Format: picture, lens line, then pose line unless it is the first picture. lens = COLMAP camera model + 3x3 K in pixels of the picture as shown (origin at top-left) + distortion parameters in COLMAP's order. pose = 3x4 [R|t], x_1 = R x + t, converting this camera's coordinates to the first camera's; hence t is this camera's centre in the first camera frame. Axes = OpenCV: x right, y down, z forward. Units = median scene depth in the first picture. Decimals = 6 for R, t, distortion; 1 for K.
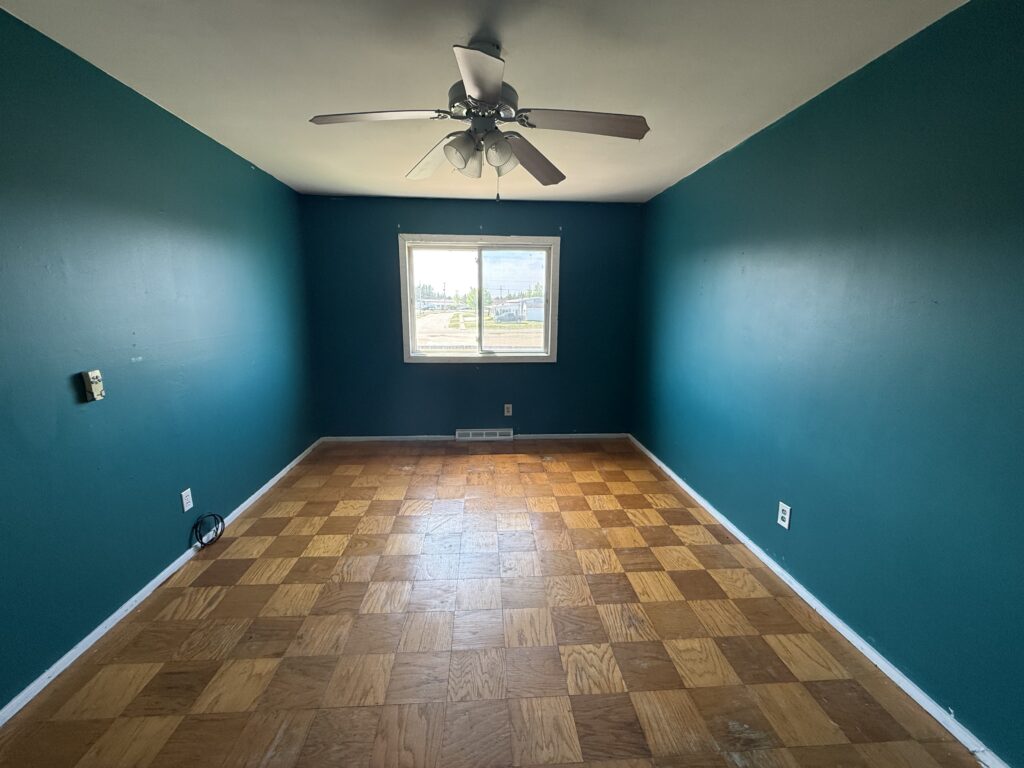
lens RADIAL K [[408.3, 0, 512.6], [0, 408.3, 381.0], [0, 0, 1]] dist [-0.004510, -0.000366]
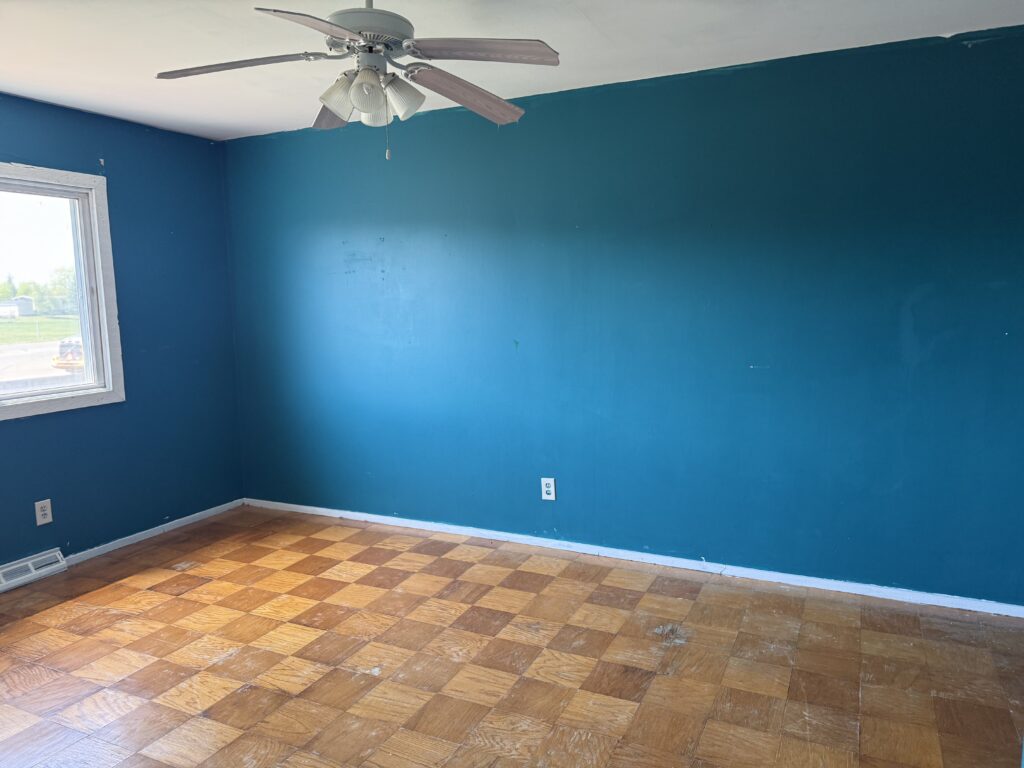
lens RADIAL K [[731.6, 0, 510.1], [0, 731.6, 376.0], [0, 0, 1]] dist [0.012985, -0.018293]
pose [[0.488056, -0.119798, 0.864552, -0.490706], [0.185251, 0.982186, 0.031520, -0.013792], [-0.852926, 0.144775, 0.501555, 0.059317]]
